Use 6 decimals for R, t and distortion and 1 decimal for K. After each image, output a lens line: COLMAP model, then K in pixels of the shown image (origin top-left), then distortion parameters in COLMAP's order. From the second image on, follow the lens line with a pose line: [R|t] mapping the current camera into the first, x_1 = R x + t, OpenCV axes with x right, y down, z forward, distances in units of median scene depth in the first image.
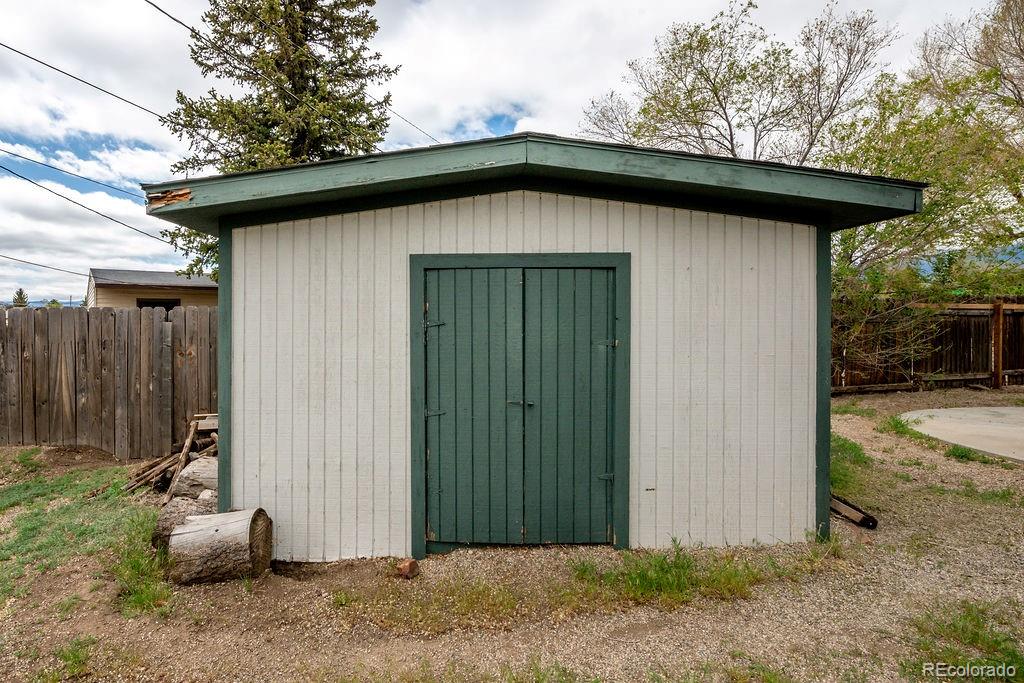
lens RADIAL K [[422.8, 0, 540.8], [0, 422.8, 318.4], [0, 0, 1]] dist [-0.014265, -0.000098]
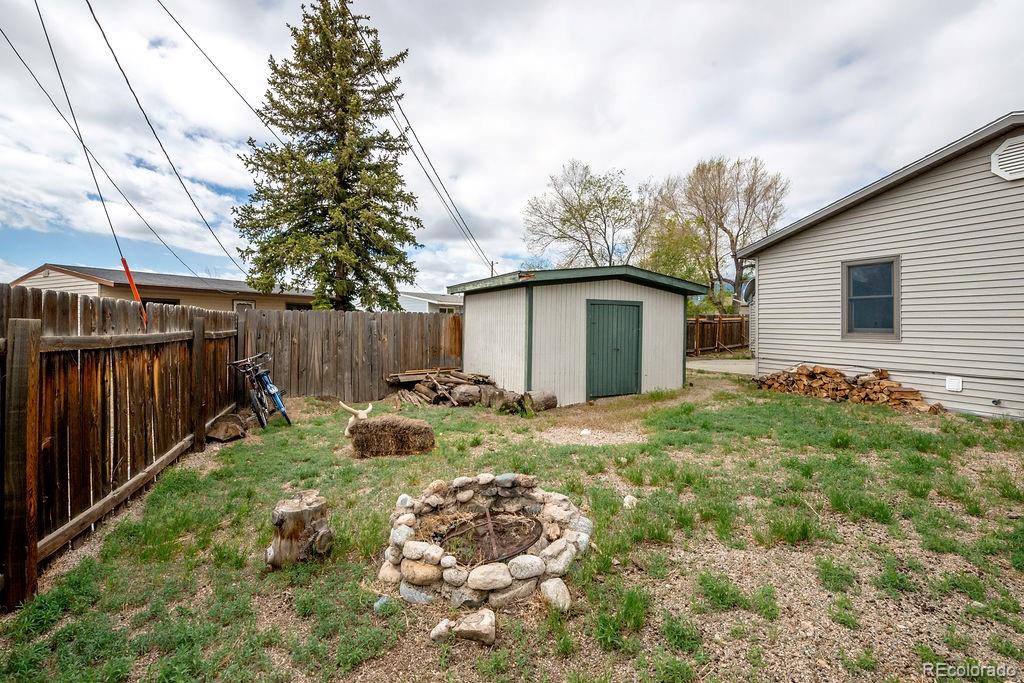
lens RADIAL K [[414.6, 0, 505.9], [0, 414.6, 324.2], [0, 0, 1]] dist [-0.013256, -0.000225]
pose [[0.890775, 0.011658, 0.454295, -2.095462], [-0.012515, 0.999921, -0.001122, 0.035107], [-0.454273, -0.004686, 0.890850, -1.296570]]
